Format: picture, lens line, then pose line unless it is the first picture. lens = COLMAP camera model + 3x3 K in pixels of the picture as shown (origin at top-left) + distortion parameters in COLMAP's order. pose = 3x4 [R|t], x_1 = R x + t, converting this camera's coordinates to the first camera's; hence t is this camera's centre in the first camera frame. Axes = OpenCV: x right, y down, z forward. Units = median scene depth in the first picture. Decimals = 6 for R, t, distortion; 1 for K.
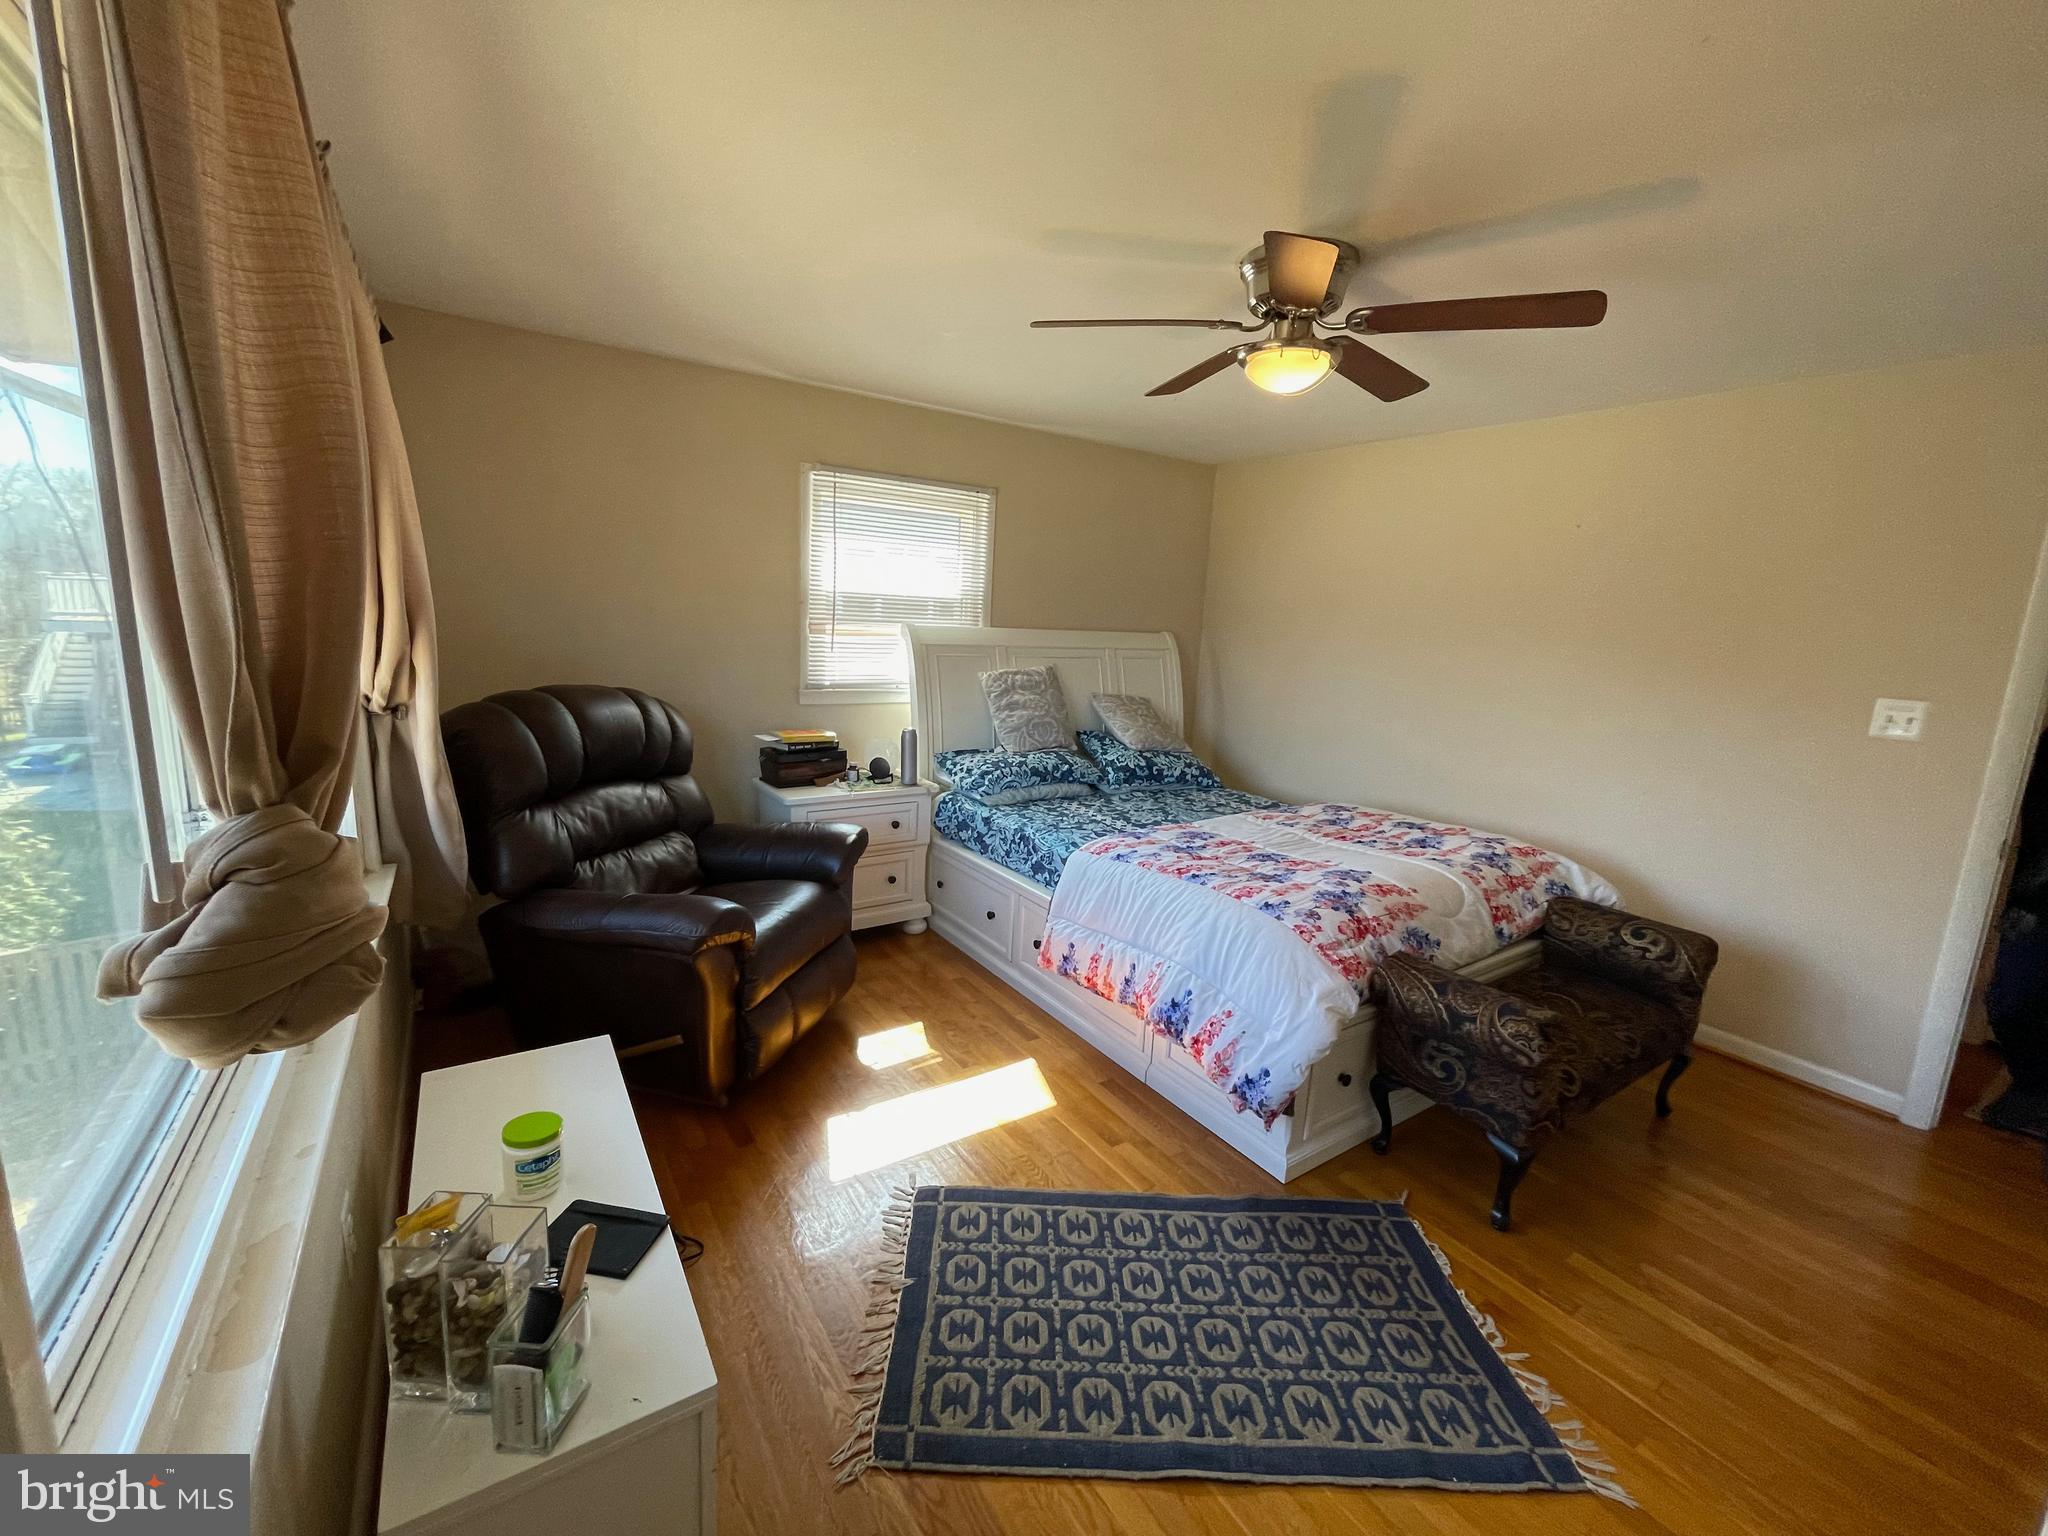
lens RADIAL K [[826.0, 0, 1014.0], [0, 826.0, 770.1], [0, 0, 1]] dist [-0.002692, 0.000035]
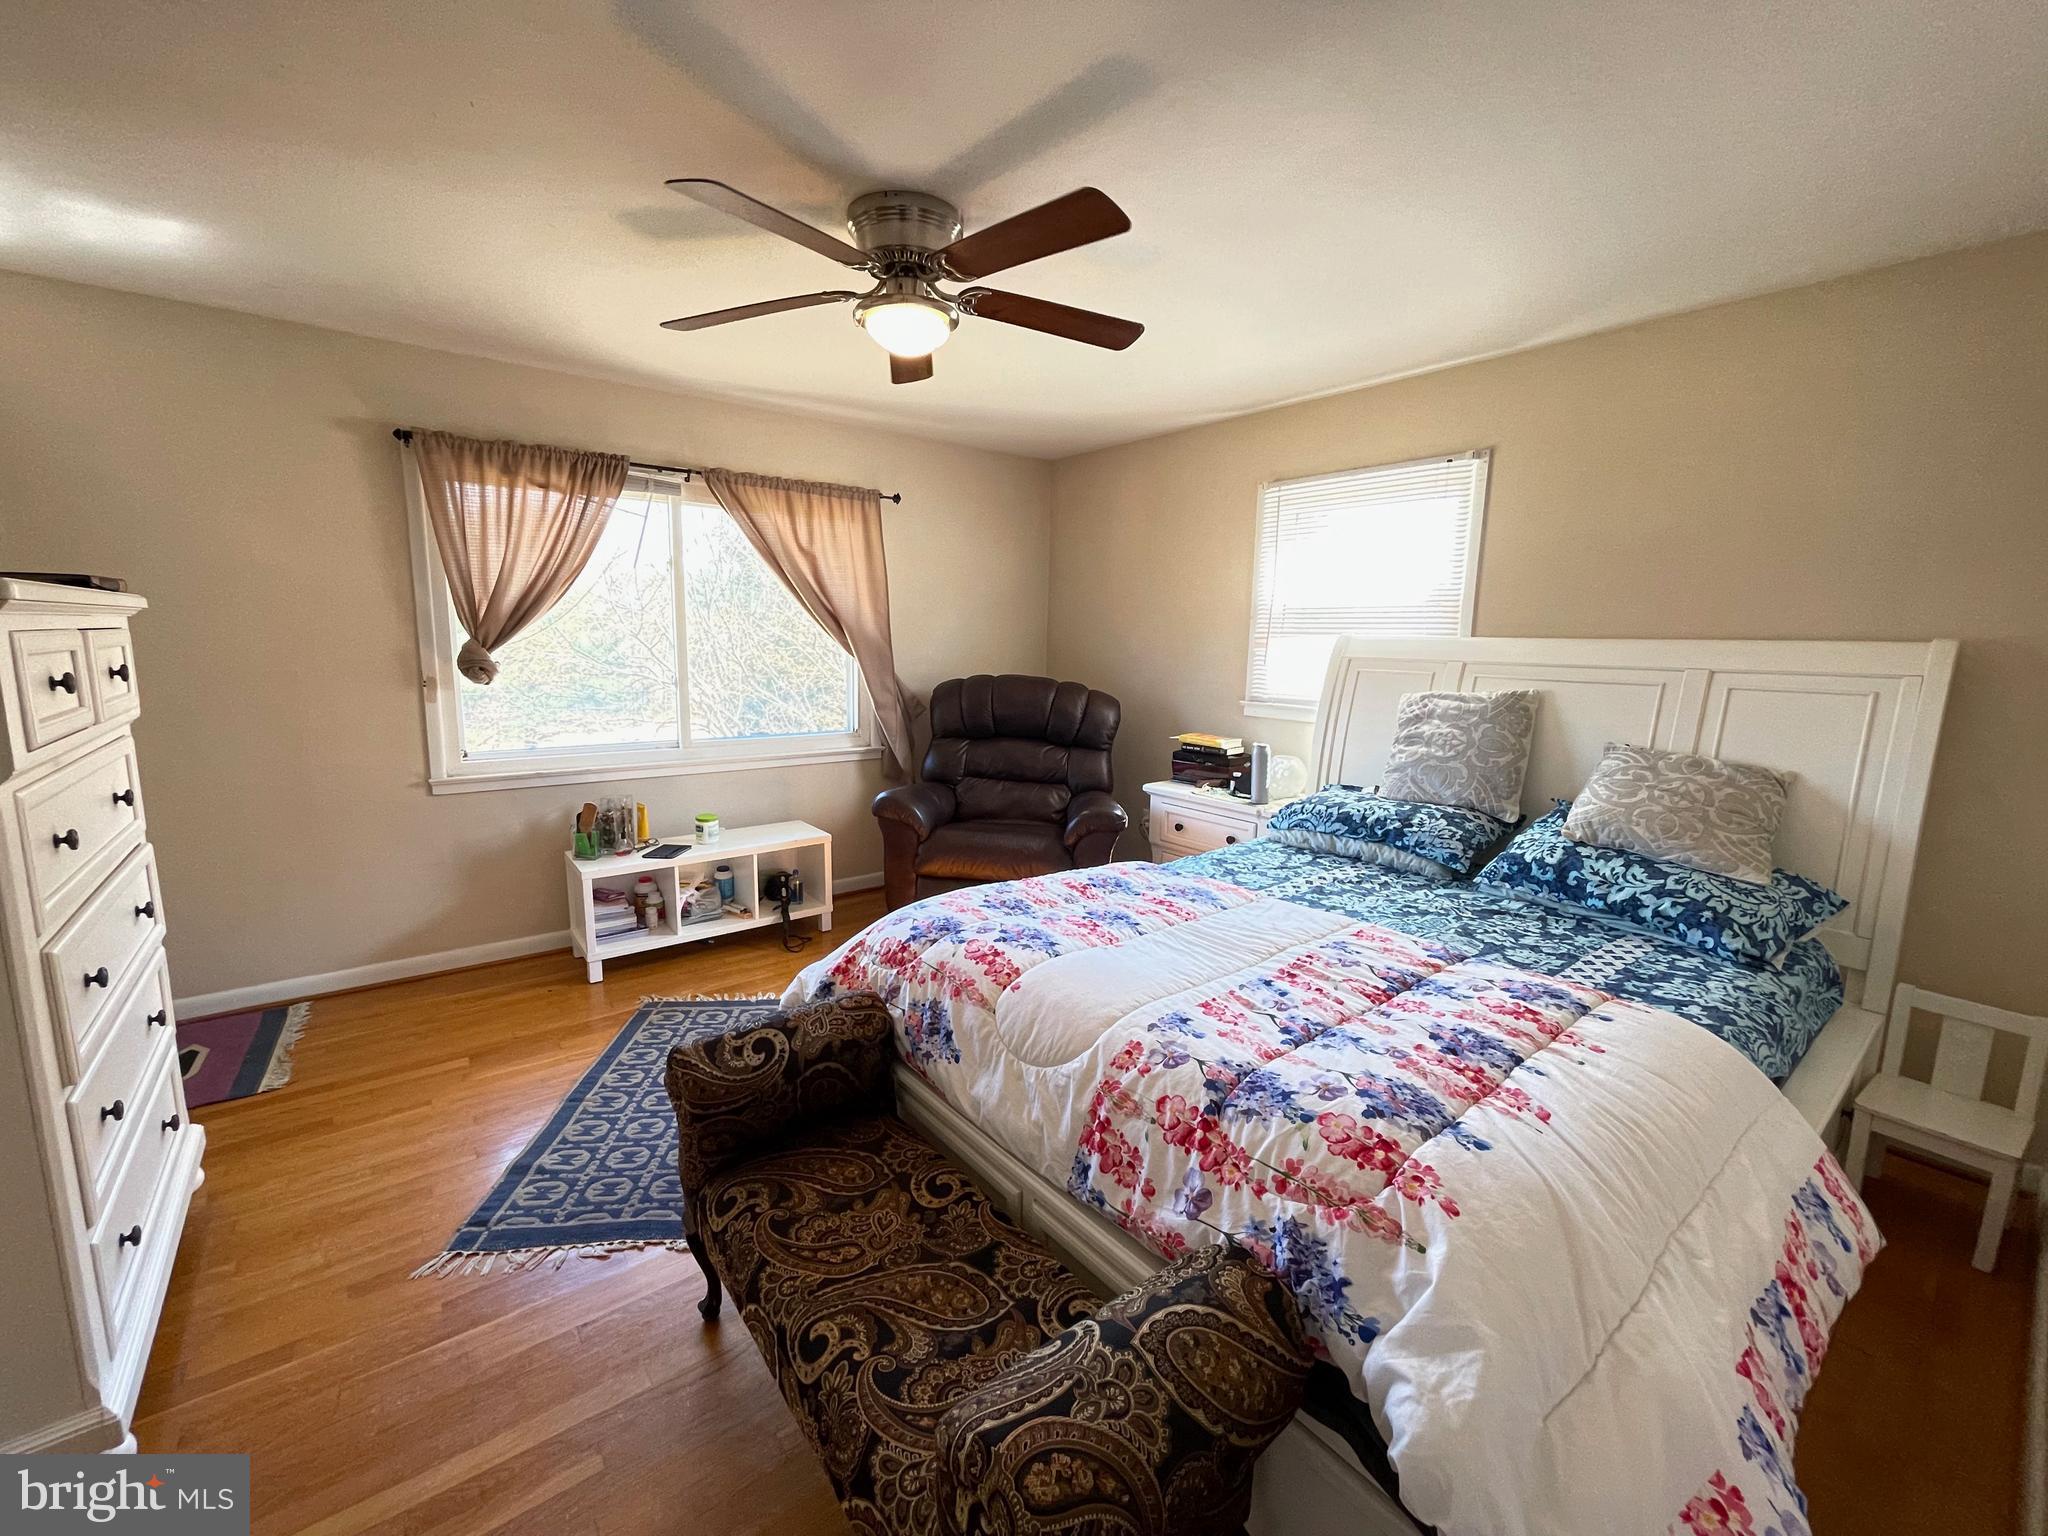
lens RADIAL K [[826.0, 0, 1010.3], [0, 826.0, 763.9], [0, 0, 1]] dist [-0.002692, 0.000035]
pose [[0.077373, 0.108265, -0.991107, 0.789709], [-0.197449, 0.976061, 0.091207, -0.058429], [0.977255, 0.188636, 0.096897, 0.646370]]
